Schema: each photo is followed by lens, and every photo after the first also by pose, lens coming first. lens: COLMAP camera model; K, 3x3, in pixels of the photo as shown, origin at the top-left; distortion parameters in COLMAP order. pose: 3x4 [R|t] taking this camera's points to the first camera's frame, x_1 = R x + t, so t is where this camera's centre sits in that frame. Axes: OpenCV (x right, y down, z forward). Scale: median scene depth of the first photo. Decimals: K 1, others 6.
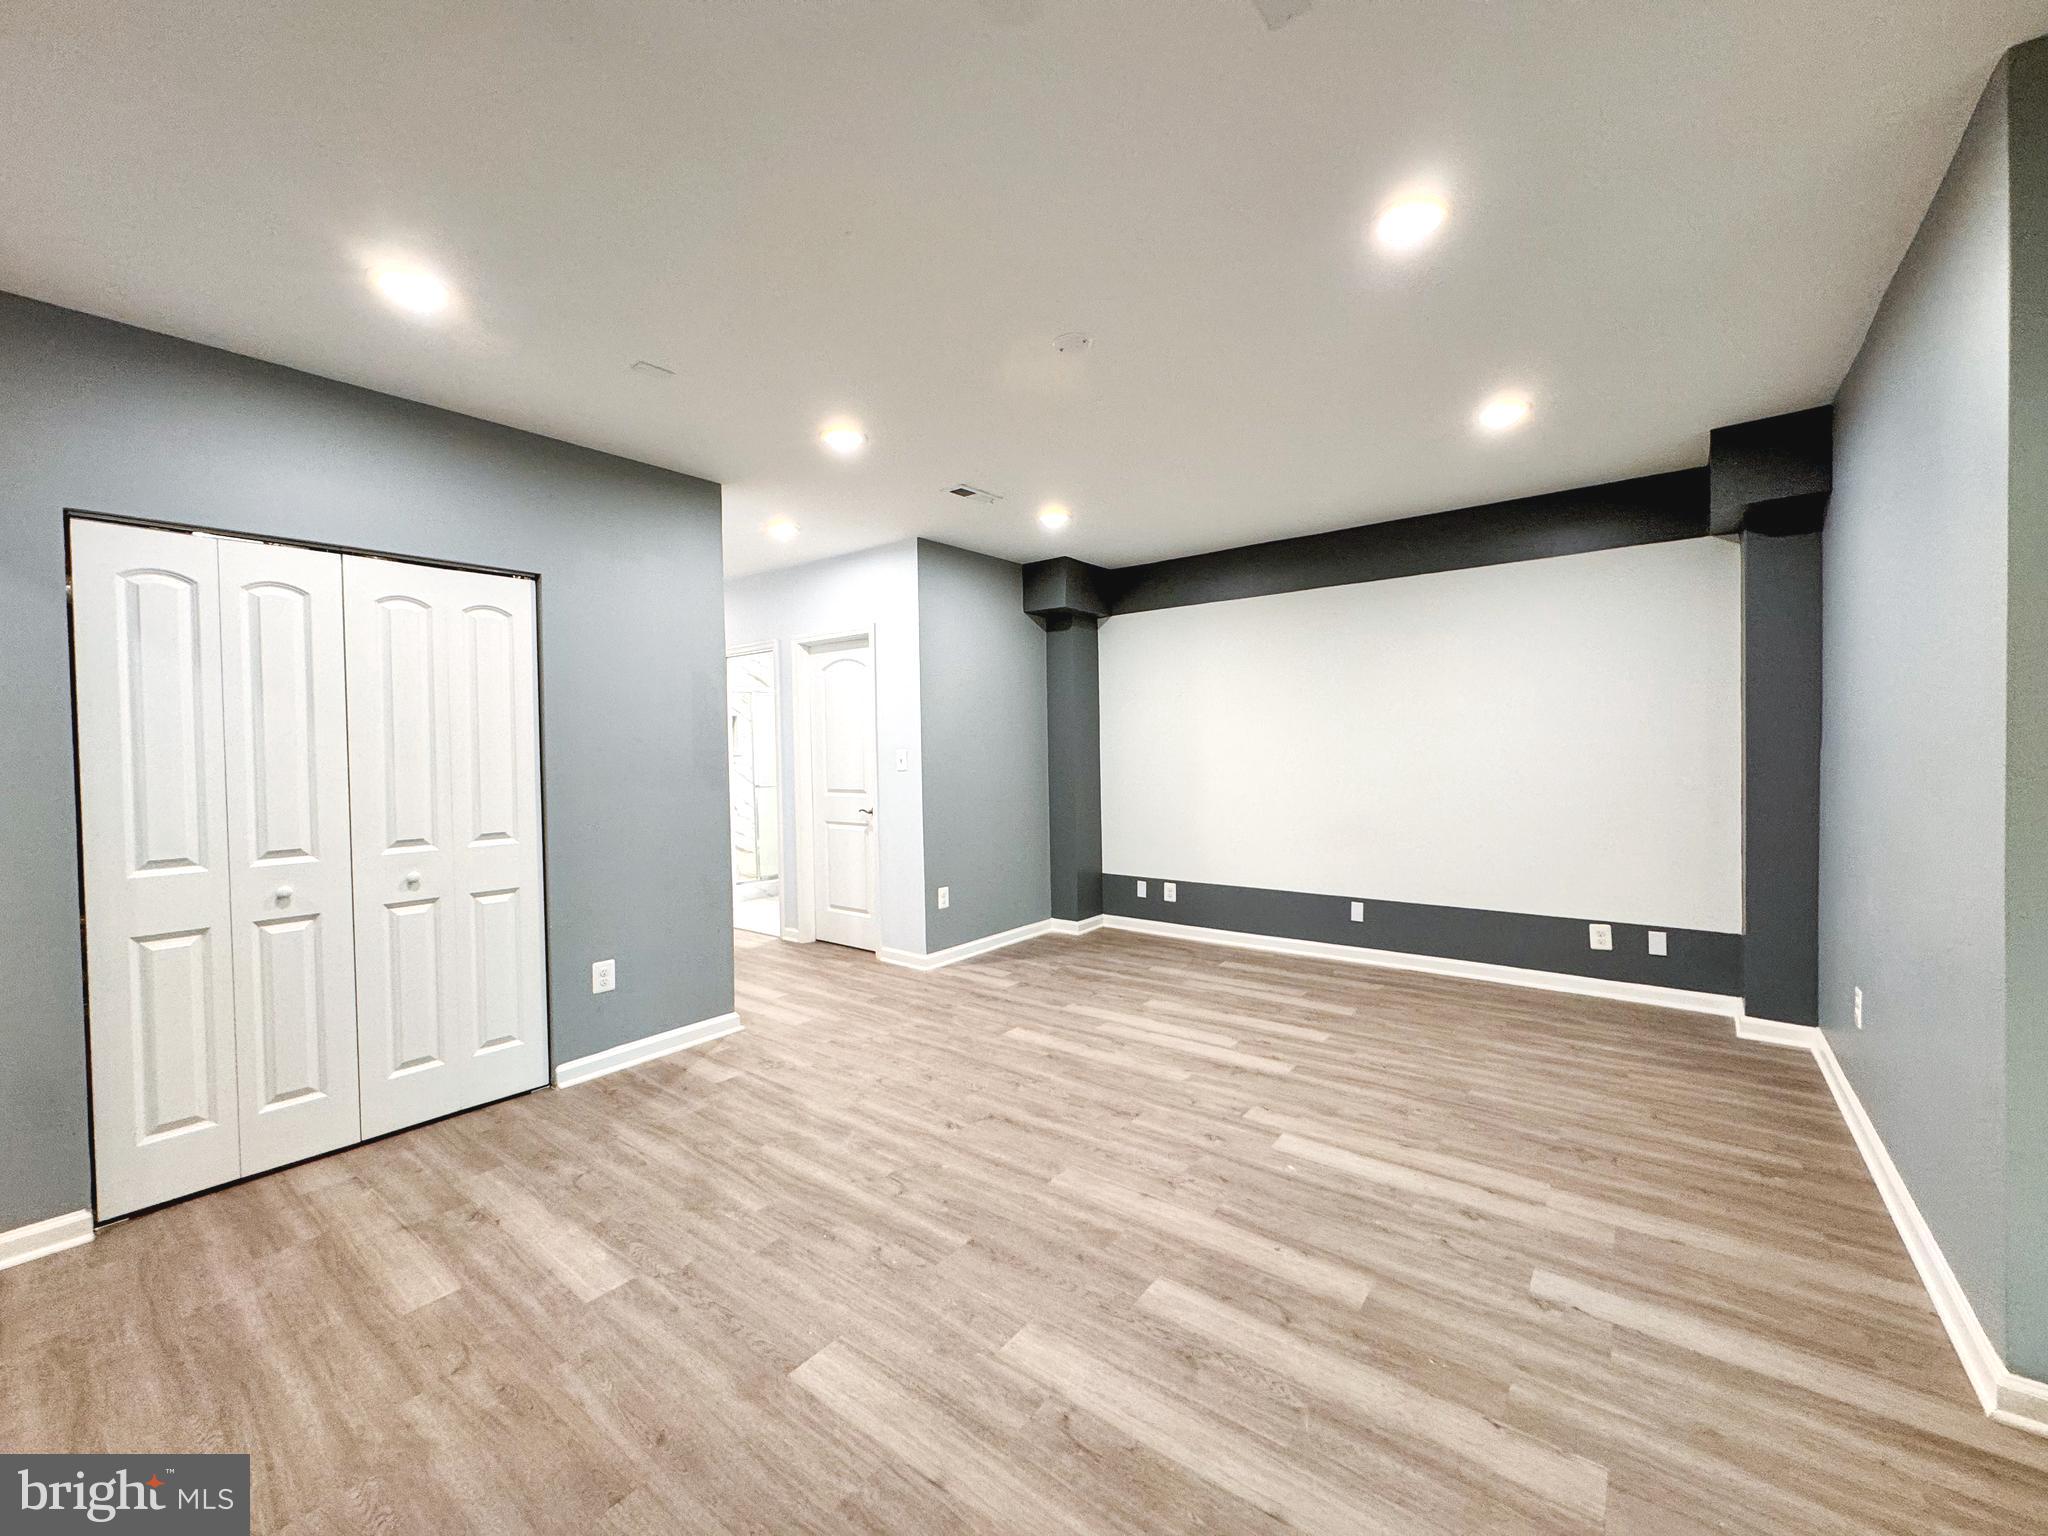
lens RADIAL K [[817.5, 0, 1024.0], [0, 817.5, 768.0], [0, 0, 1]] dist [-0.000984, -0.000188]
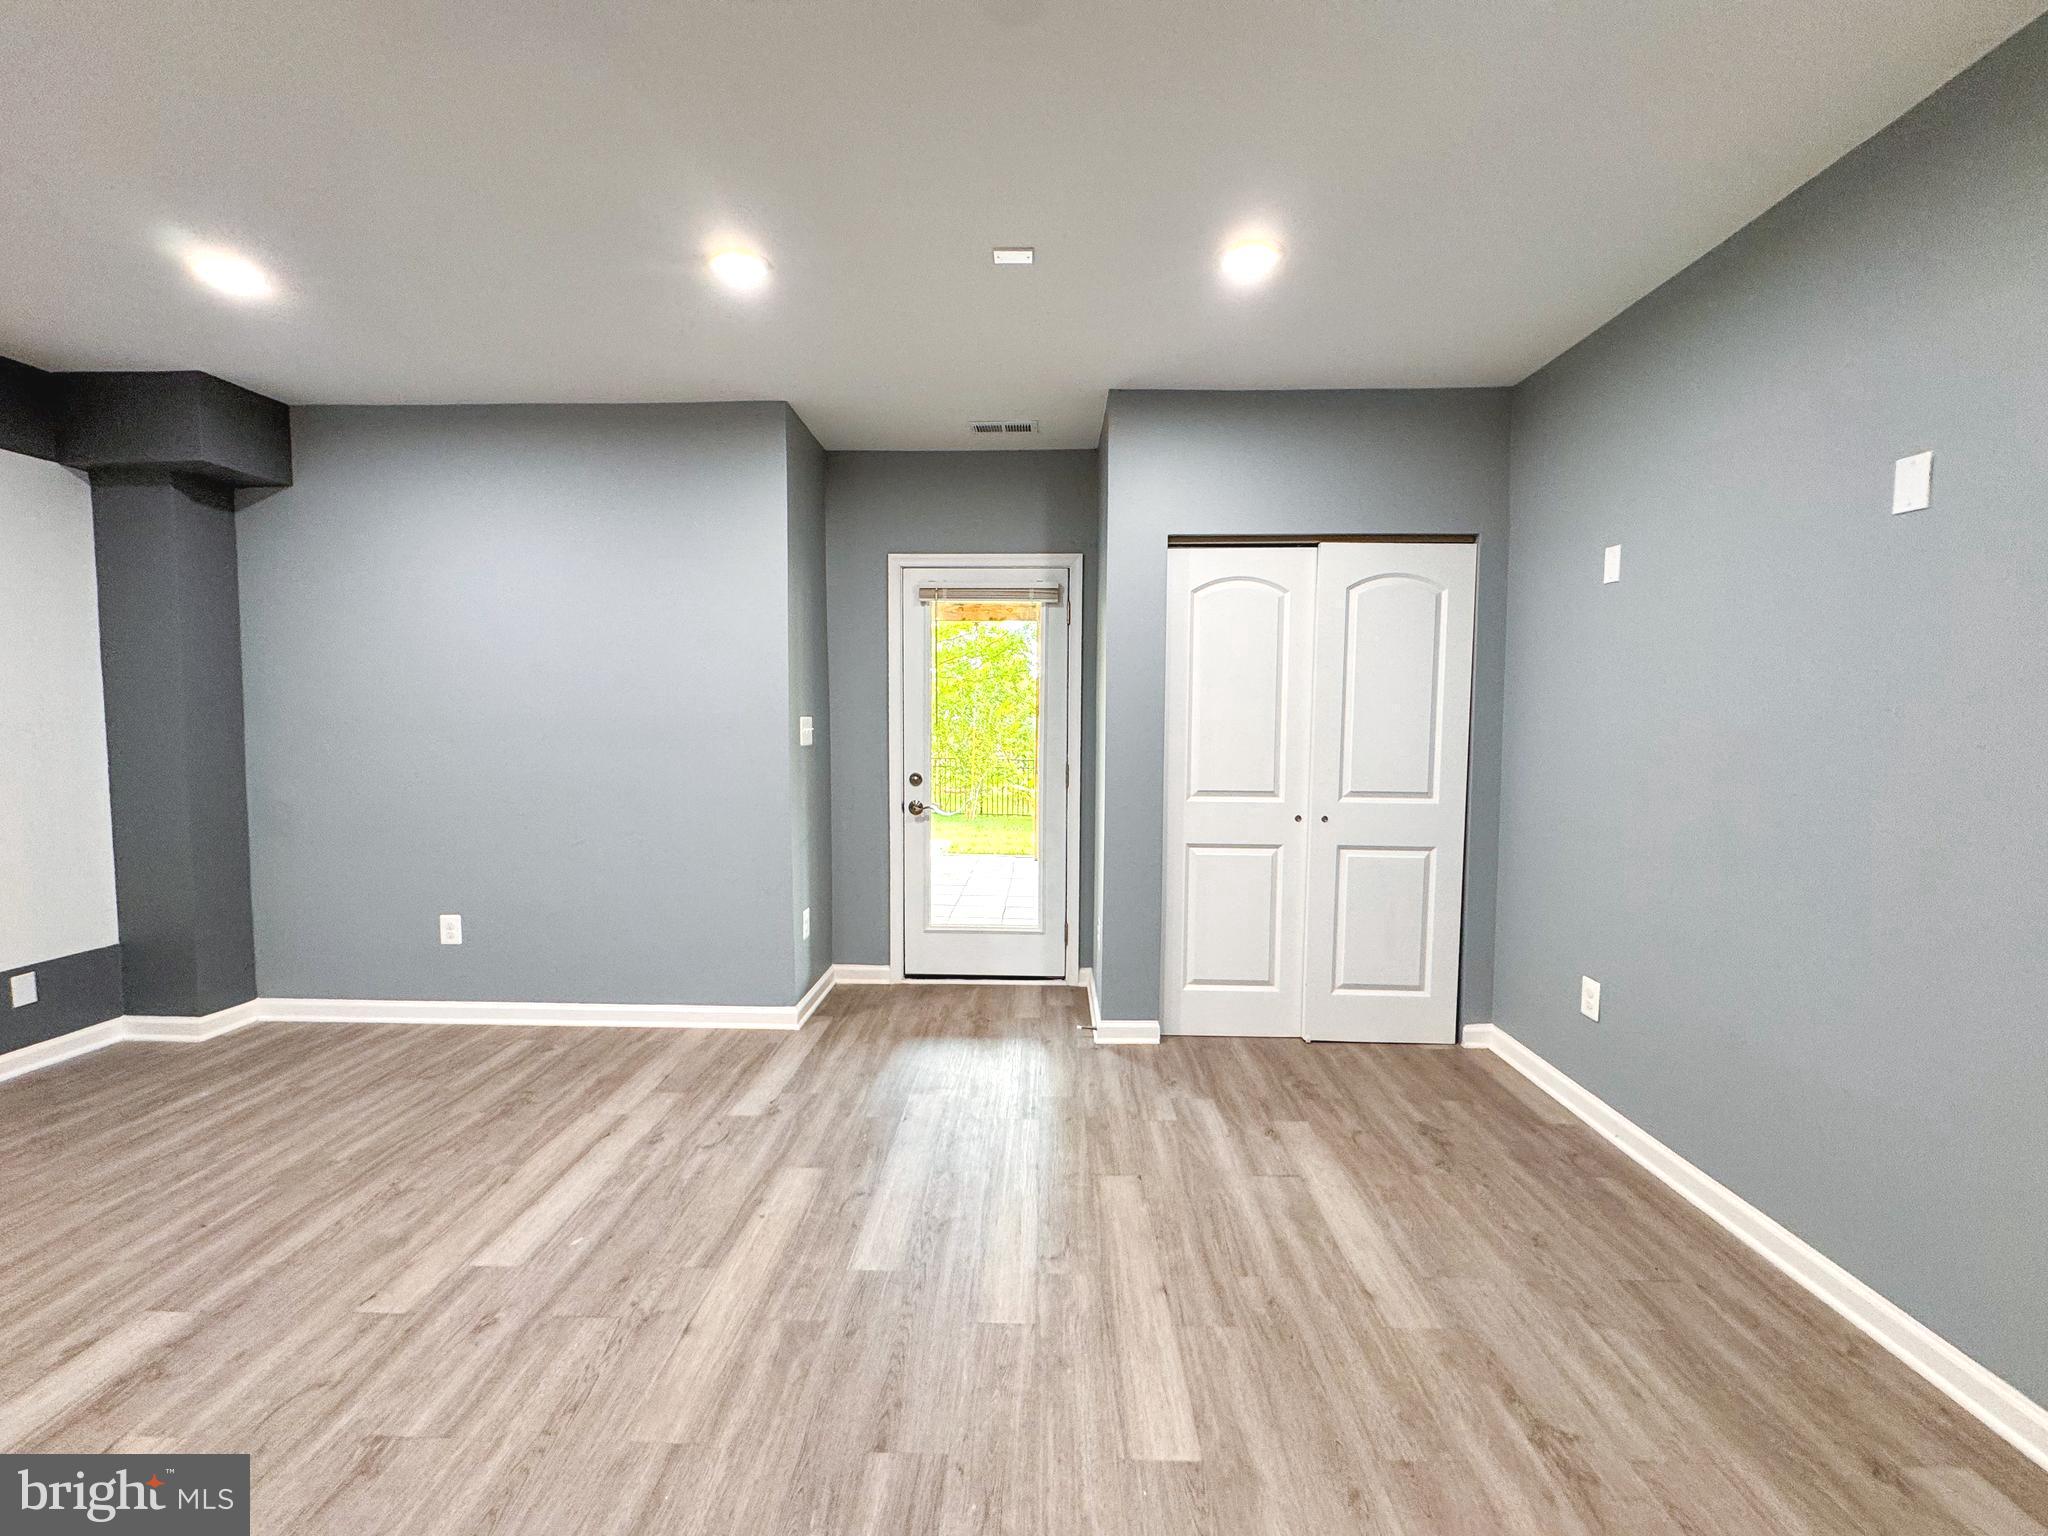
lens RADIAL K [[817.5, 0, 1024.0], [0, 817.5, 768.0], [0, 0, 1]] dist [-0.000984, -0.000188]
pose [[-0.591941, -0.035995, 0.805177, -0.605491], [0.026456, 0.997596, 0.064047, -0.019084], [-0.805547, 0.059214, -0.589566, 1.165459]]
